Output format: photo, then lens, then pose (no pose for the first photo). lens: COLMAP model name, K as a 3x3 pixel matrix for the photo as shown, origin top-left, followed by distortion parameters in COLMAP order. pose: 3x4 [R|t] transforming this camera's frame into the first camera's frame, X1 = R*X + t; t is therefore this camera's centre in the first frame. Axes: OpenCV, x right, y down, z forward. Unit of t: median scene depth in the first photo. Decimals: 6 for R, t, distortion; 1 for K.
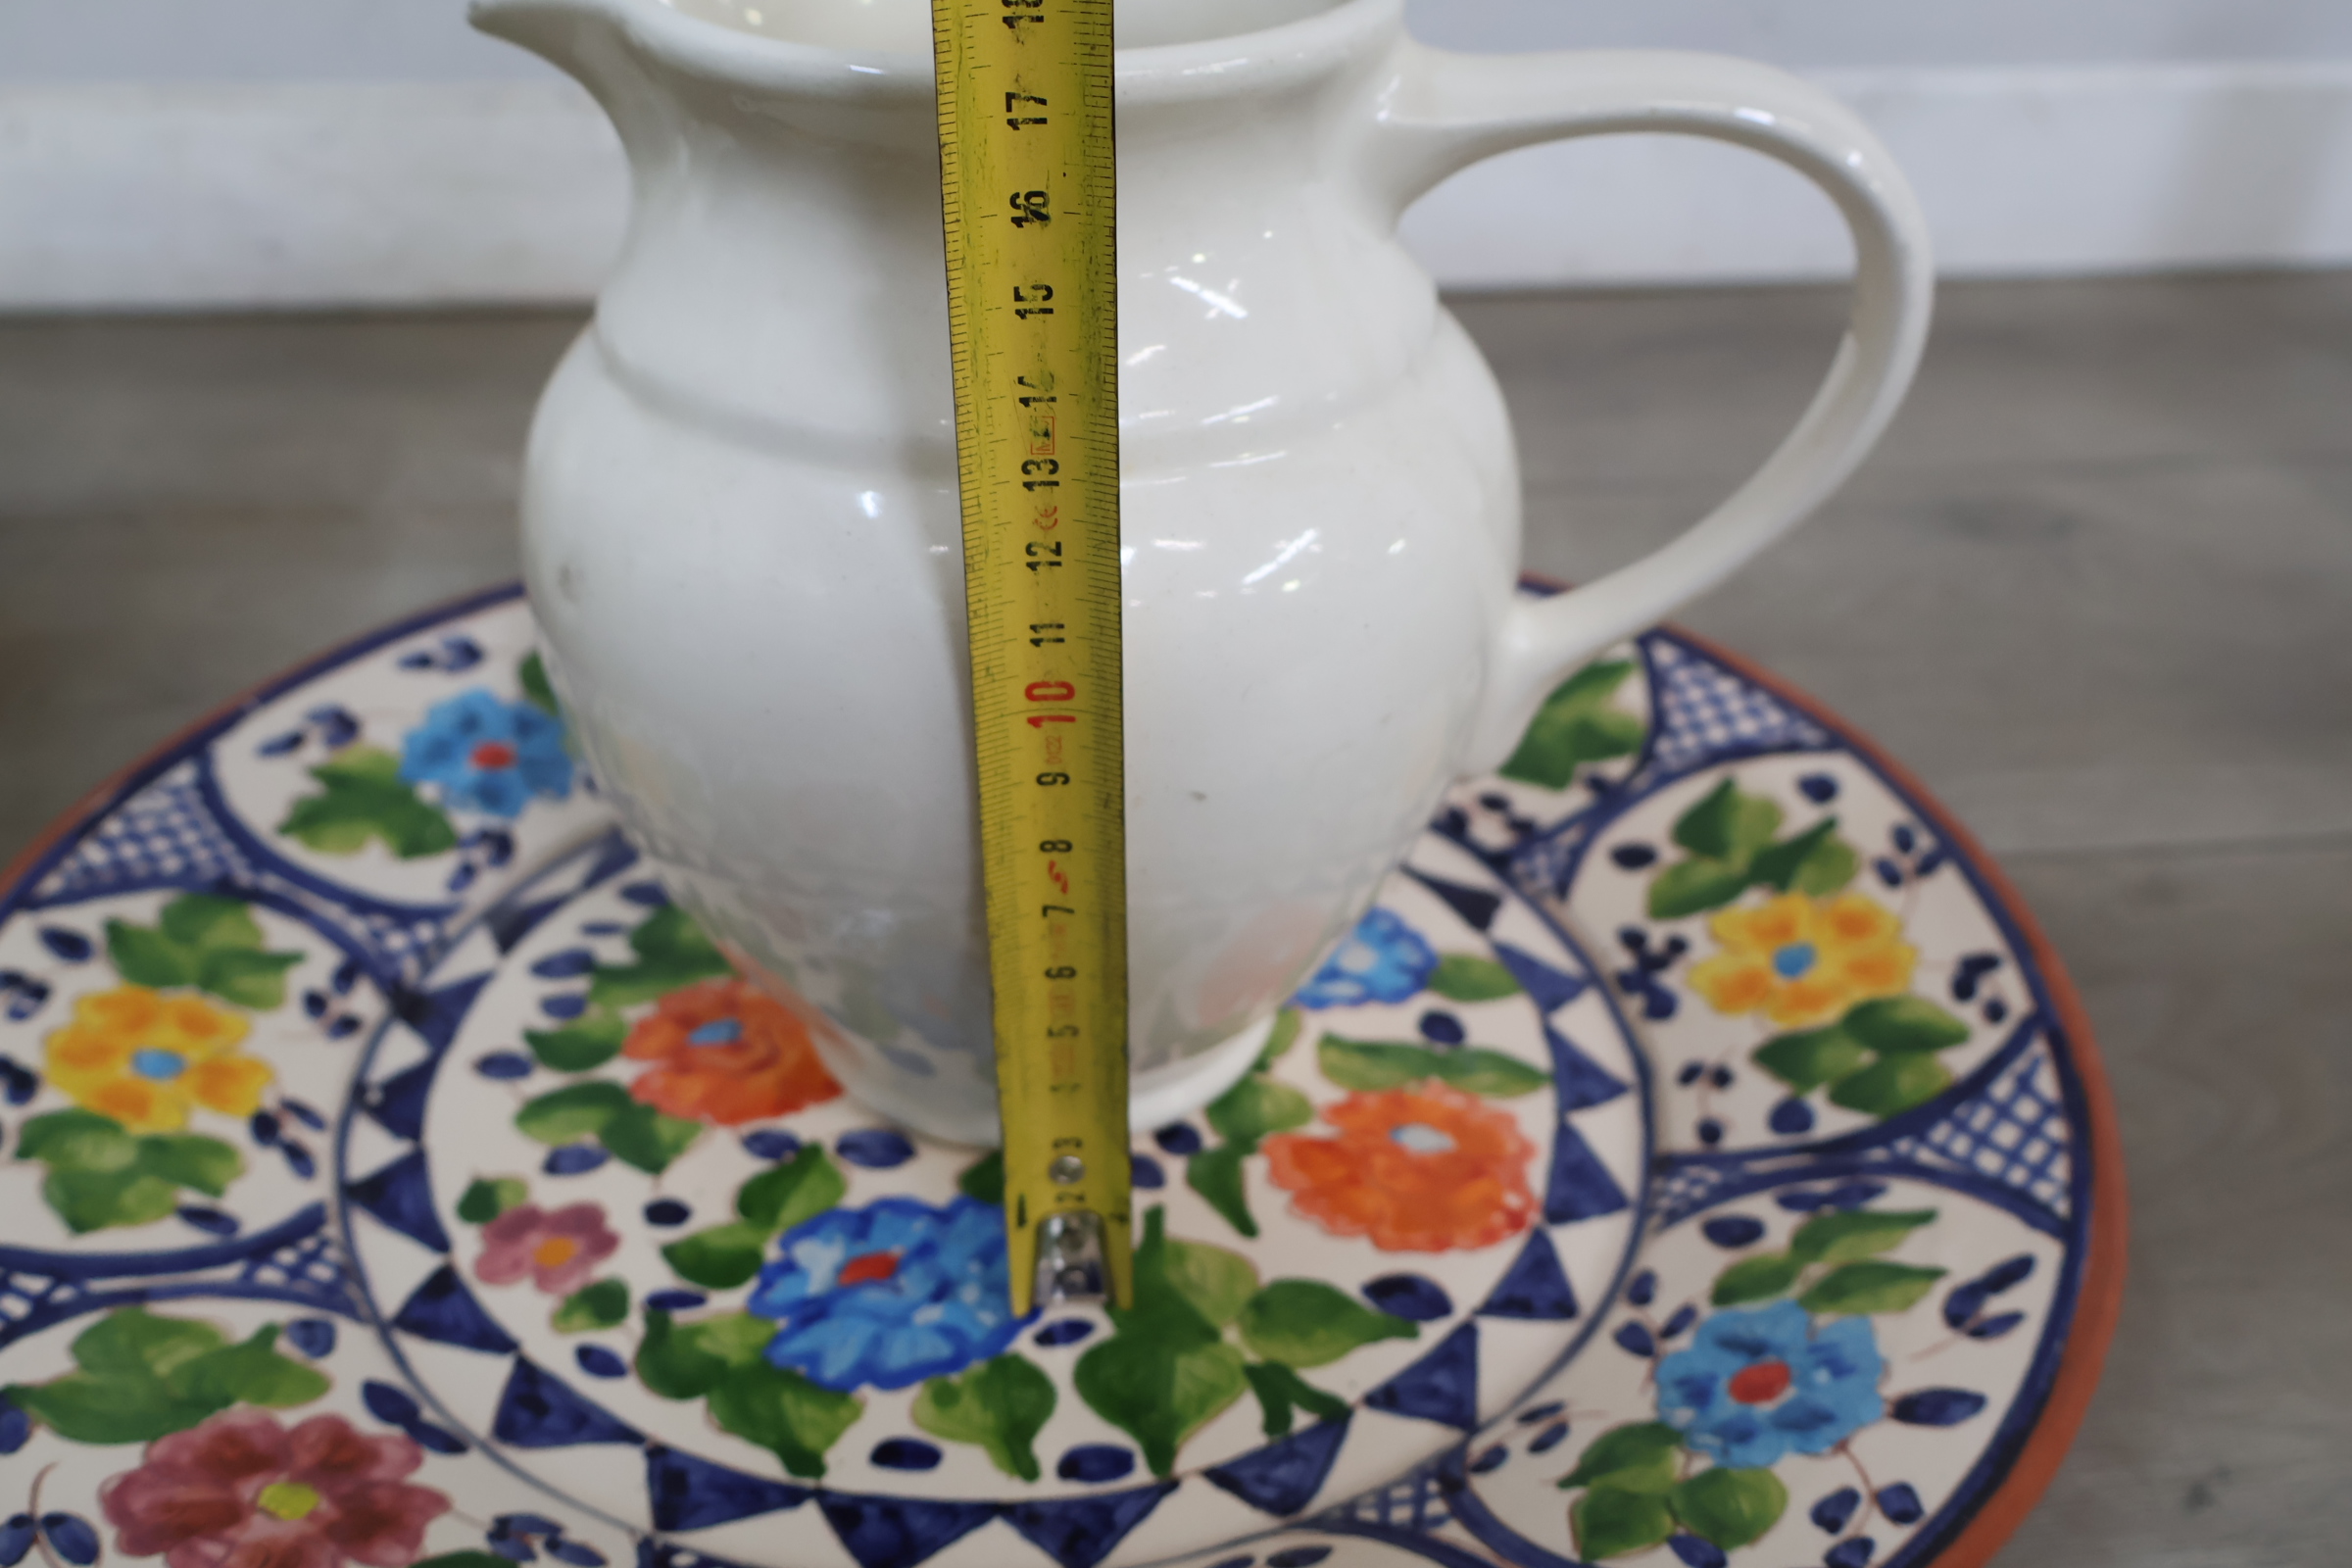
lens RADIAL K [[2128.3, 0, 1173.1], [0, 2128.3, 776.7], [0, 0, 1]] dist [0.018585, -0.010433]
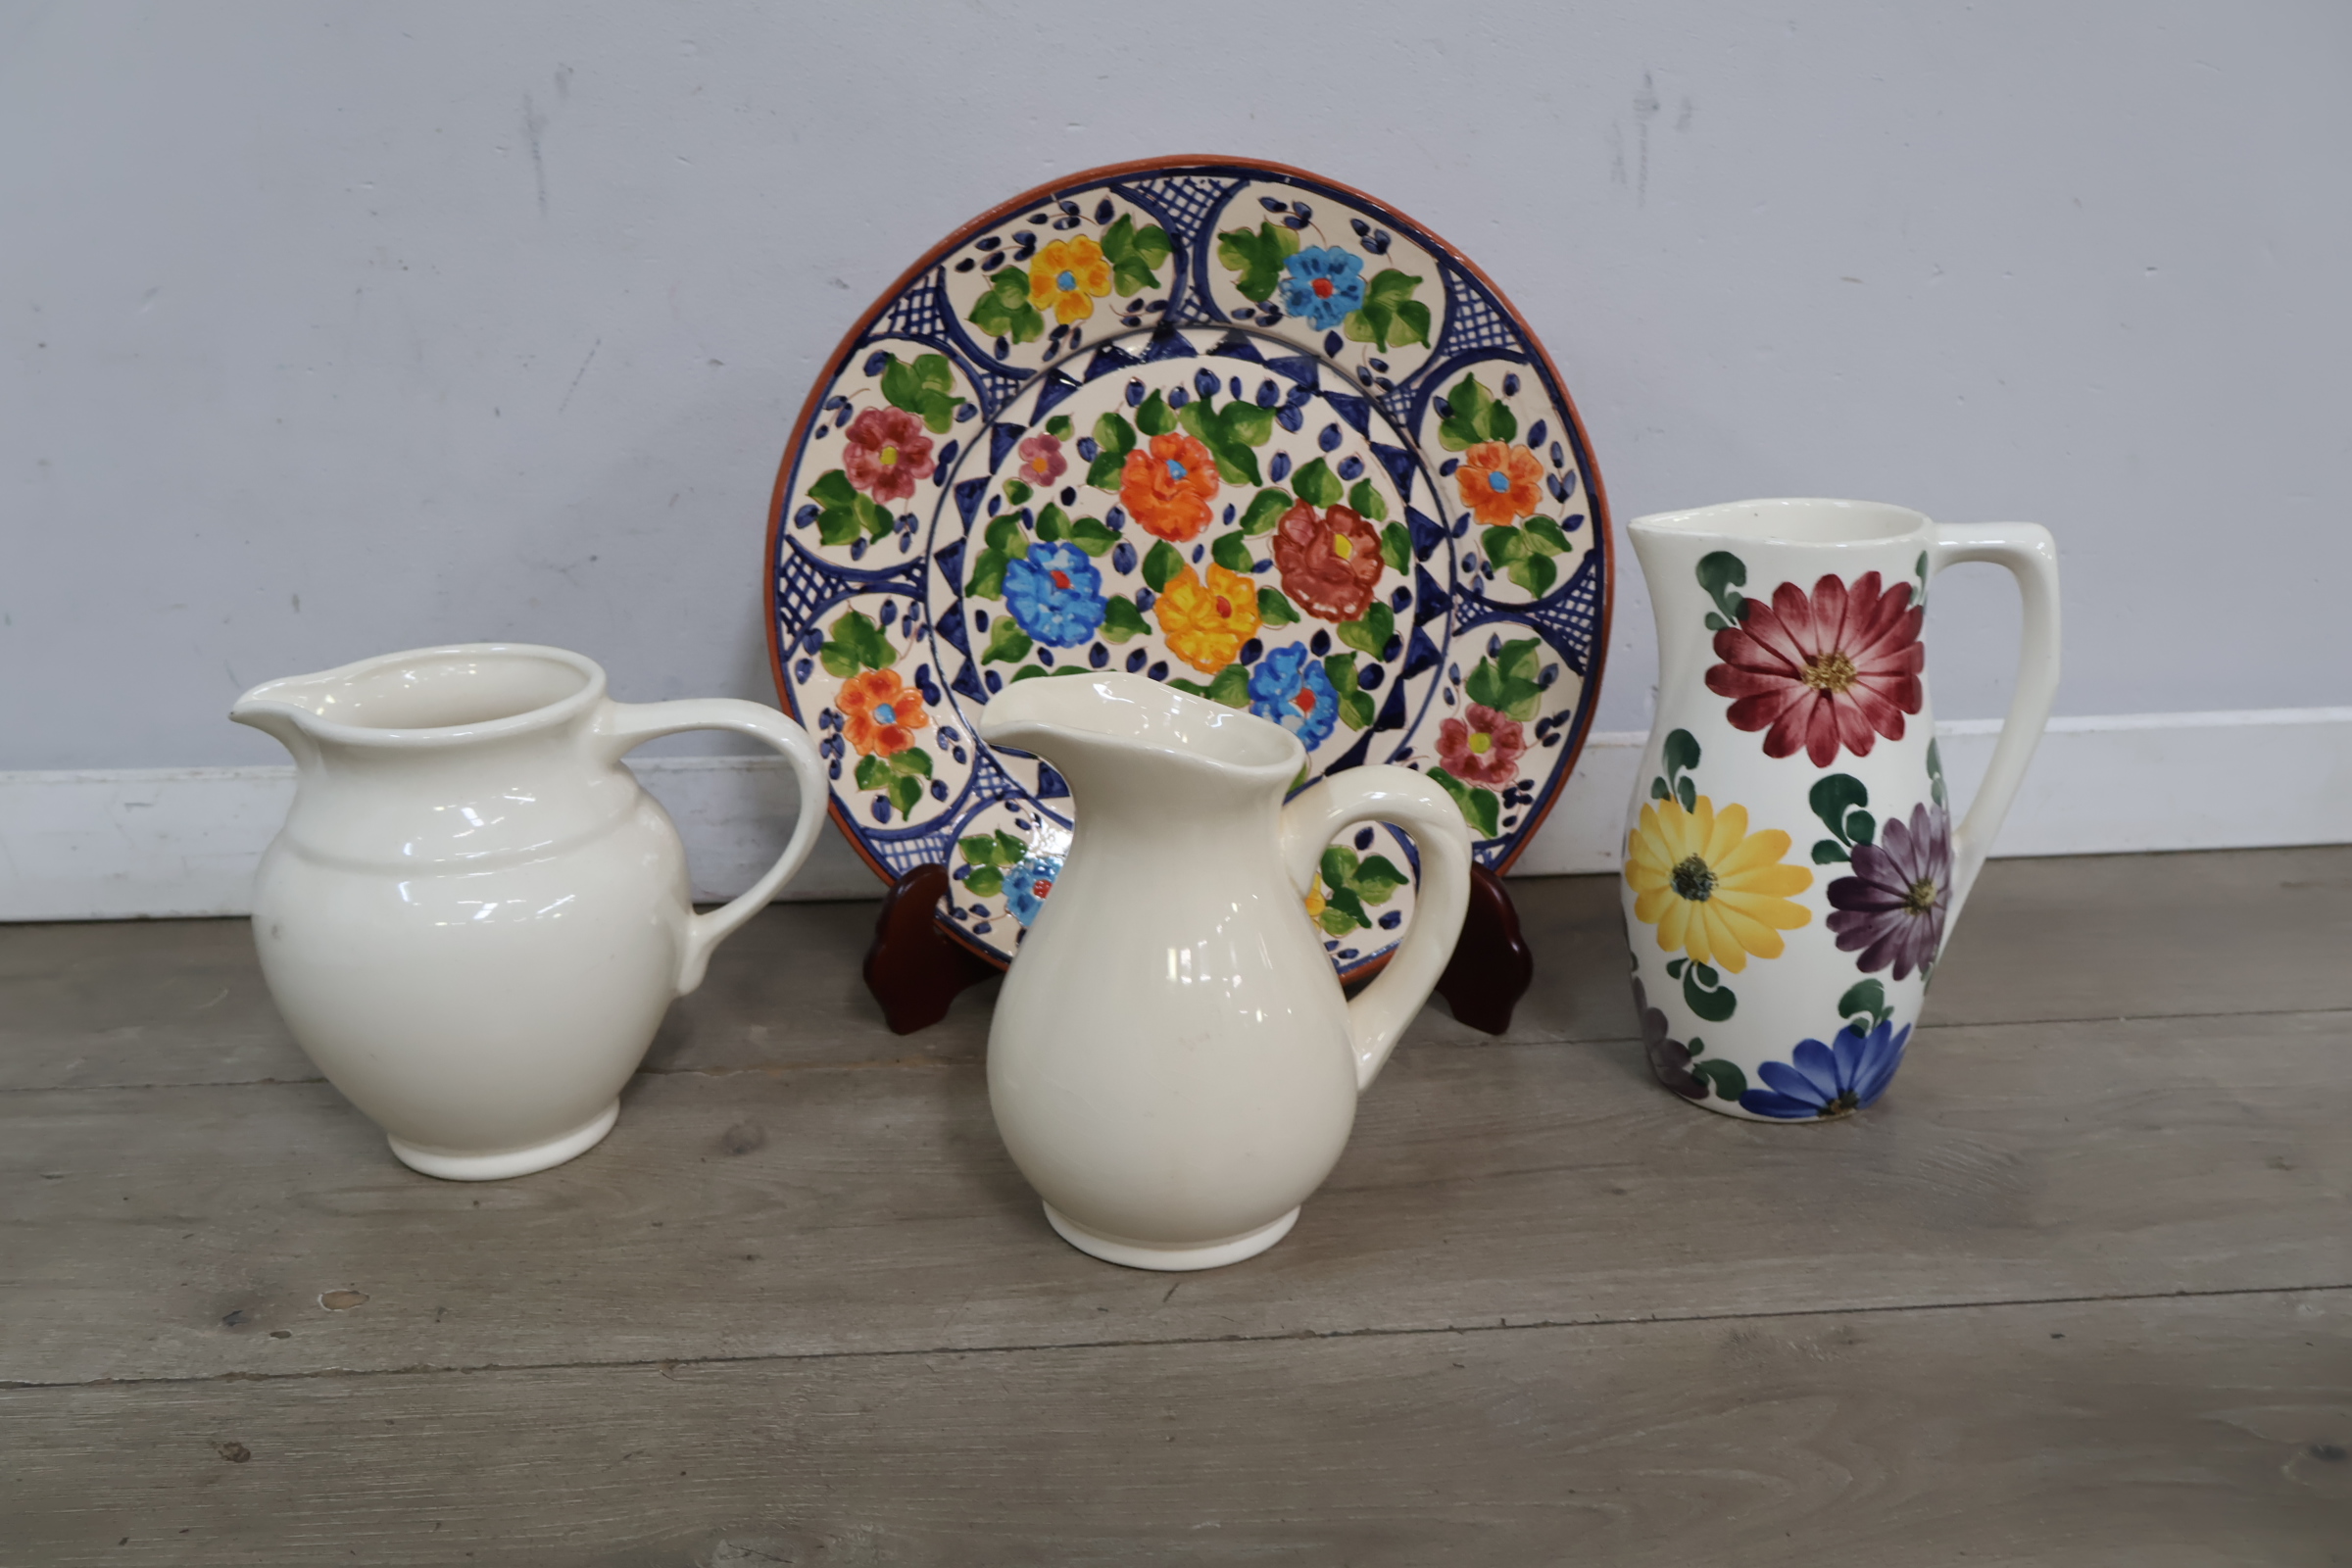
lens RADIAL K [[2128.3, 0, 1161.5], [0, 2128.3, 802.3], [0, 0, 1]] dist [0.018585, -0.010433]
pose [[0.220966, 0.966484, 0.130705, -0.189572], [-0.488086, -0.006441, 0.872772, -2.174439], [0.844361, -0.256648, 0.470304, -0.251754]]
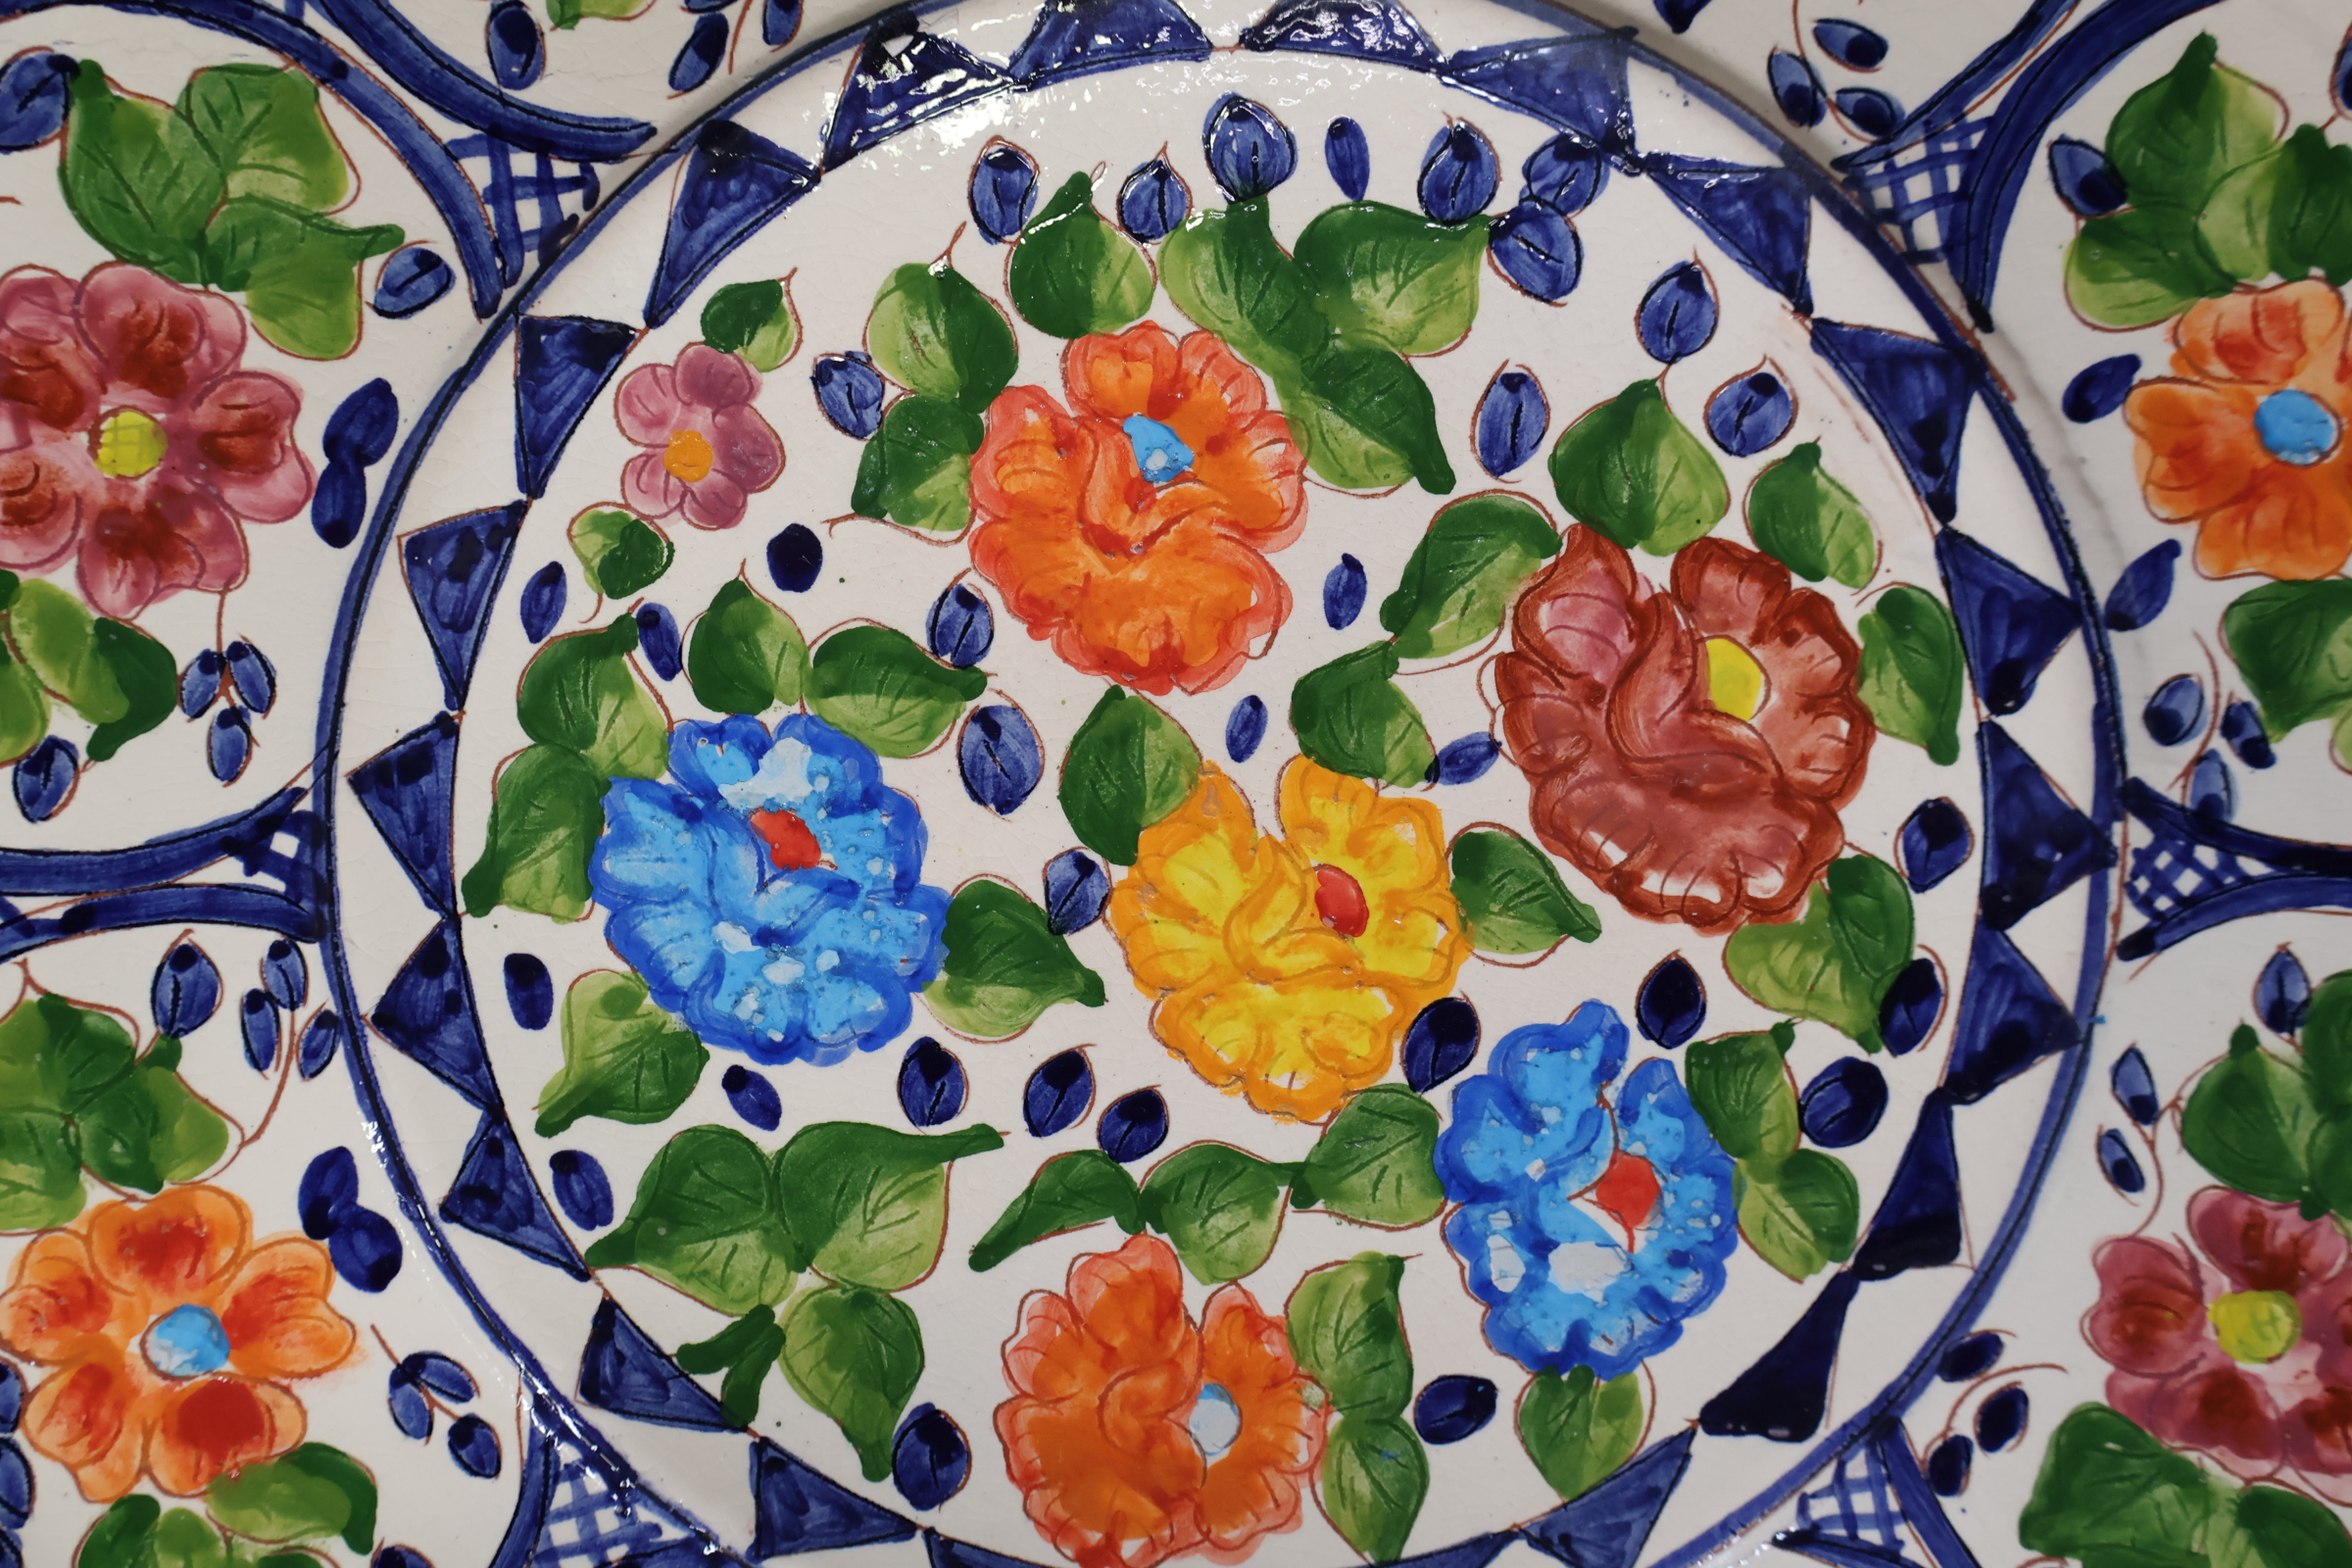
lens RADIAL K [[2128.3, 0, 1165.6], [0, 2128.3, 789.8], [0, 0, 1]] dist [0.018585, -0.010433]
pose [[0.270948, 0.958022, 0.093707, -0.191920], [-0.500542, 0.057070, 0.863829, -0.531868], [0.822219, -0.280957, 0.494994, 0.699518]]
